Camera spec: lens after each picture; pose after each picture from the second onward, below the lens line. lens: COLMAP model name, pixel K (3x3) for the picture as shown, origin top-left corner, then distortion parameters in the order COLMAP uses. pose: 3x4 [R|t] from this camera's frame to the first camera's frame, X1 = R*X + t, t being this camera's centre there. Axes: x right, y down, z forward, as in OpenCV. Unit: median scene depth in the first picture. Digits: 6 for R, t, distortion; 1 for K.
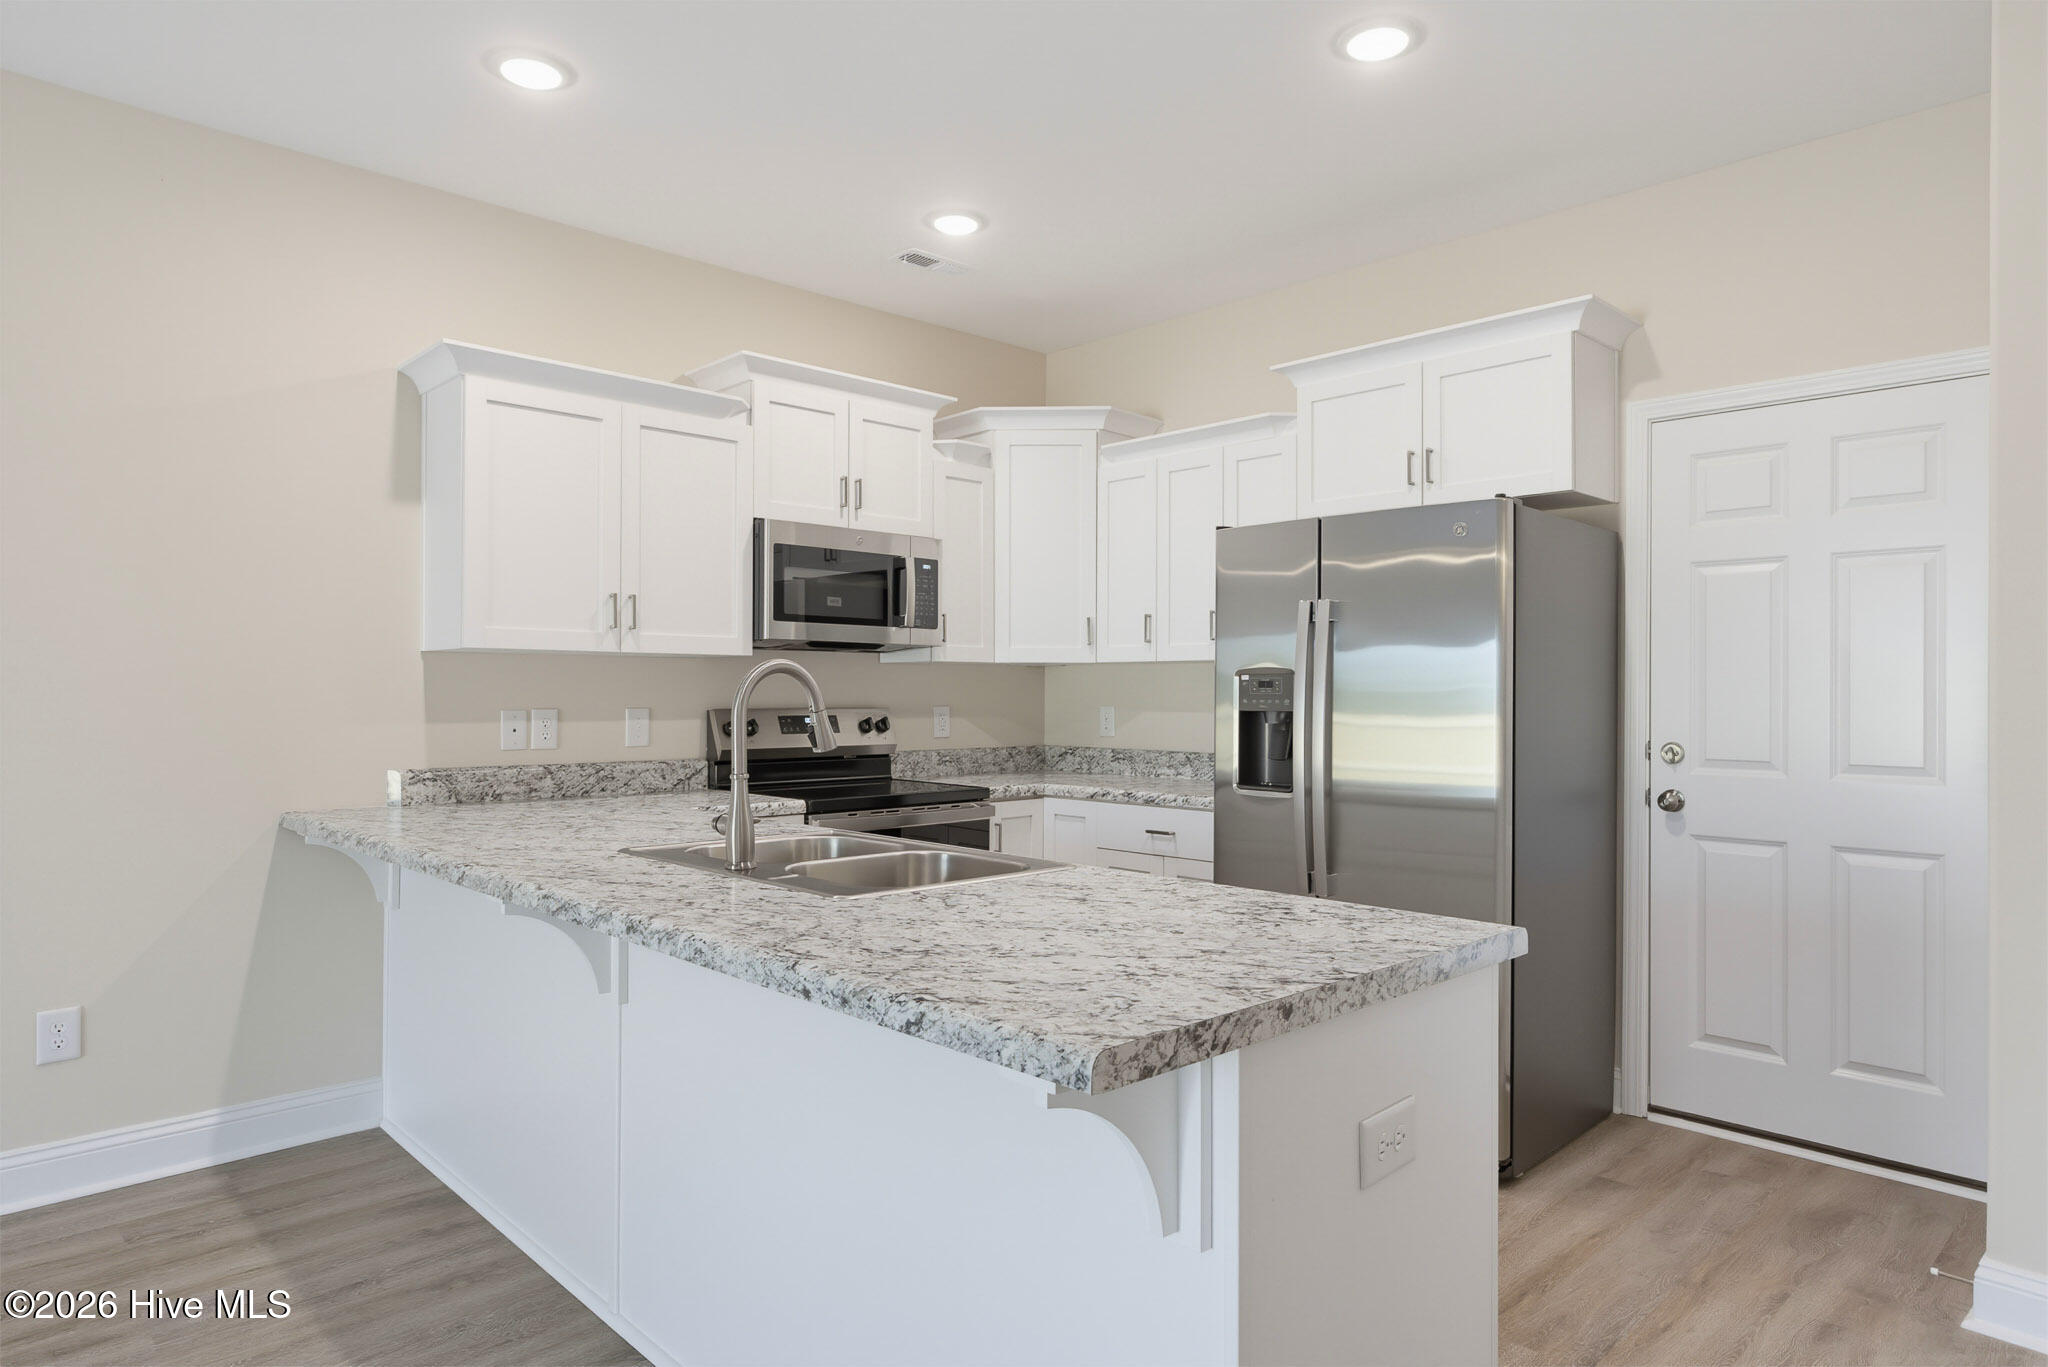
lens RADIAL K [[1217.7, 0, 1031.0], [0, 1217.7, 686.4], [0, 0, 1]] dist [-0.003767, 0.001605]
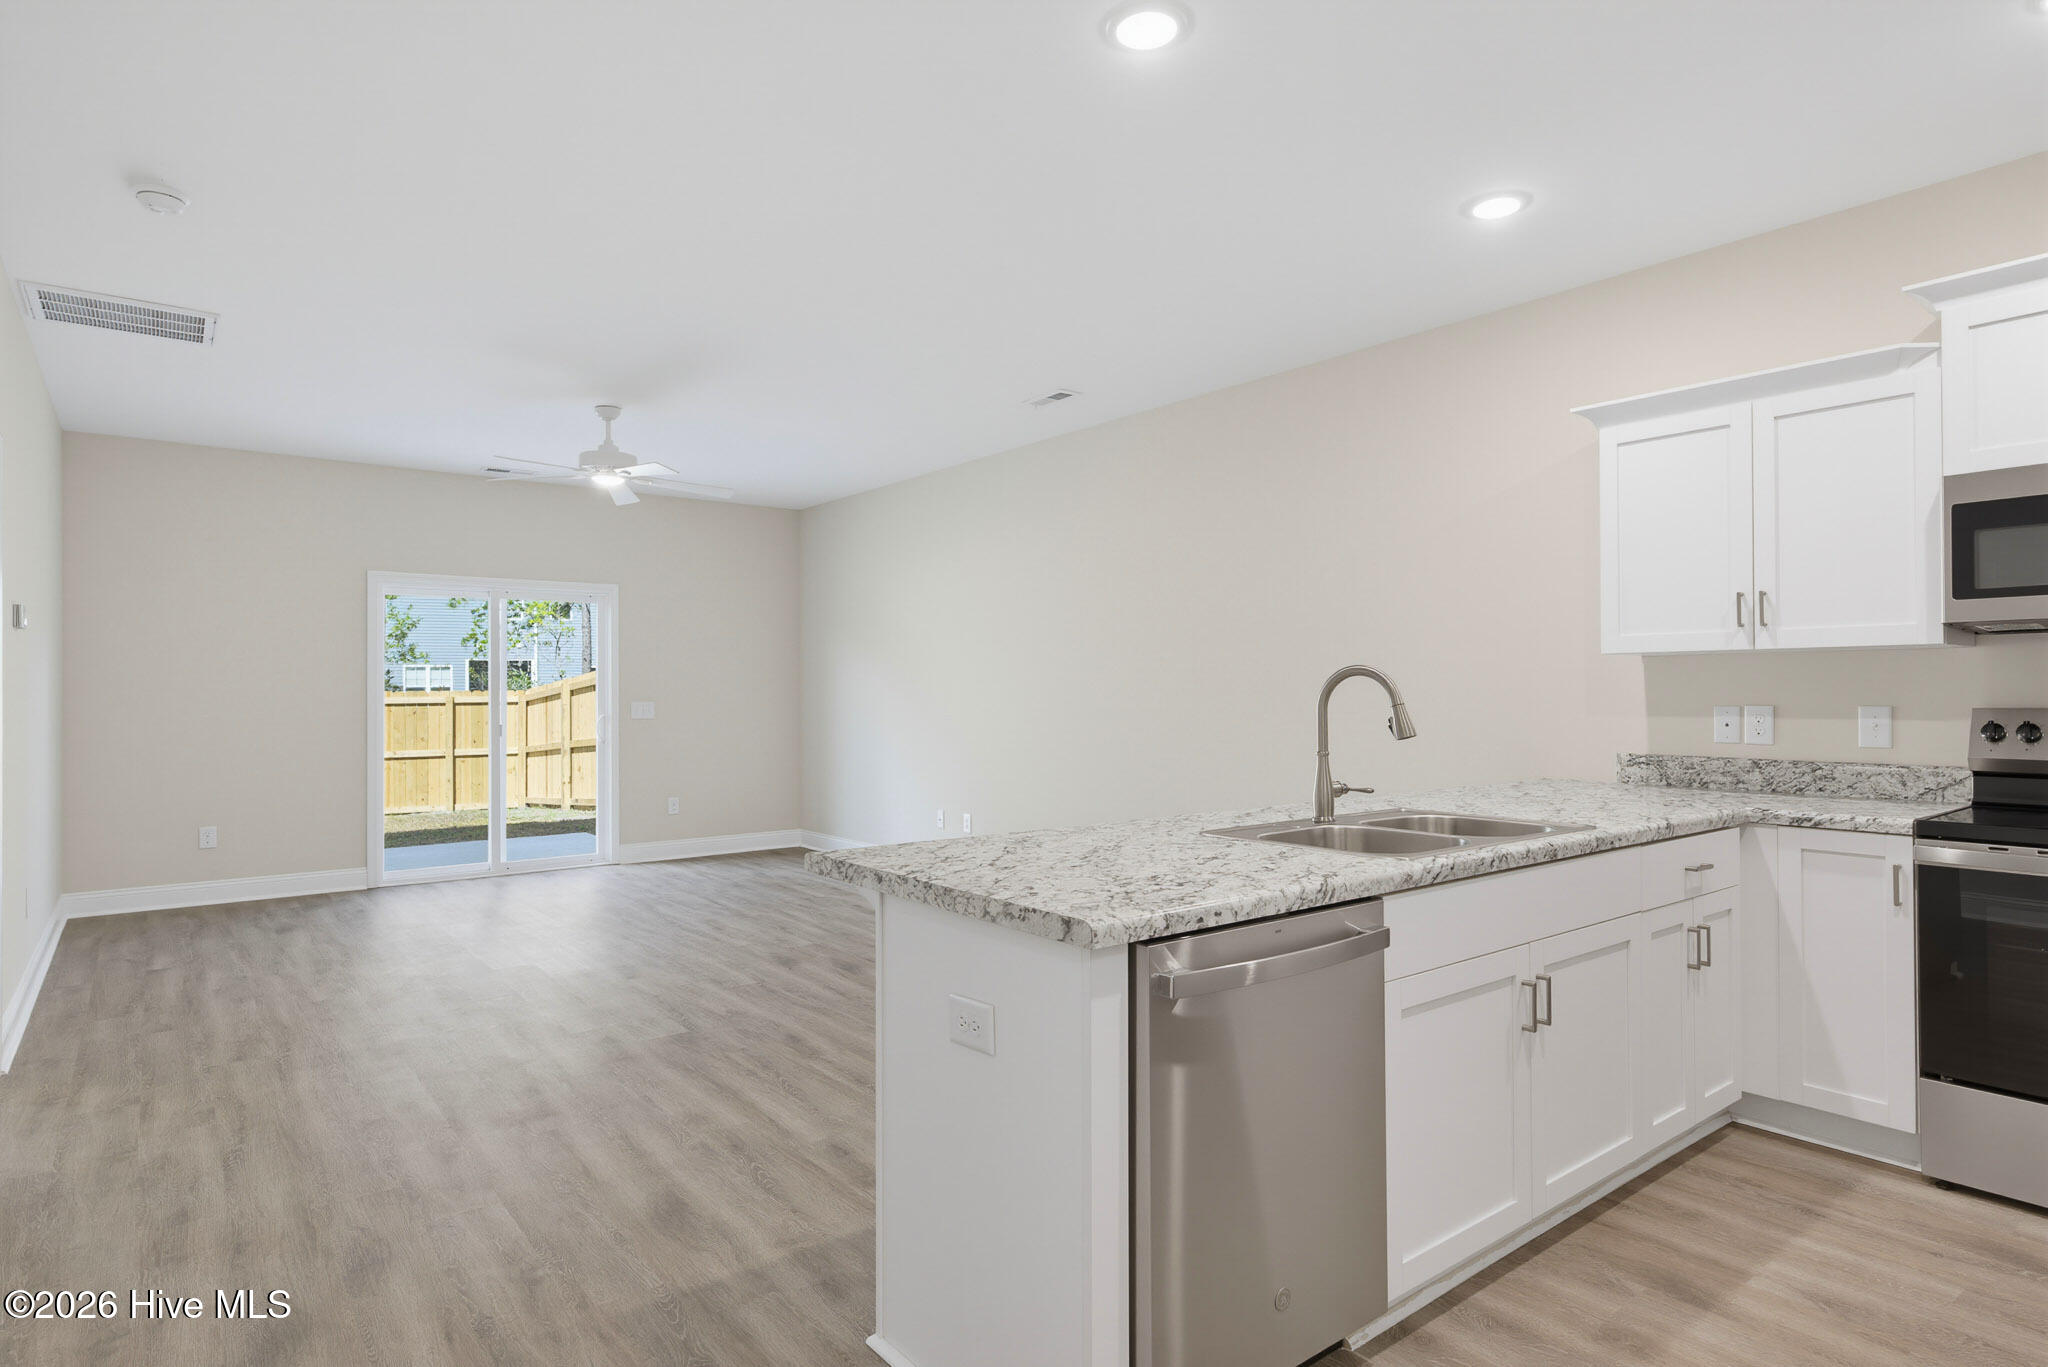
lens RADIAL K [[1107.0, 0, 1032.6], [0, 1107.0, 681.0], [0, 0, 1]] dist [-0.002970, 0.001237]
pose [[-0.099472, -0.013295, -0.994952, 0.611055], [0.010470, 0.999841, -0.014407, 0.004816], [0.994985, -0.011850, -0.099317, 0.481644]]
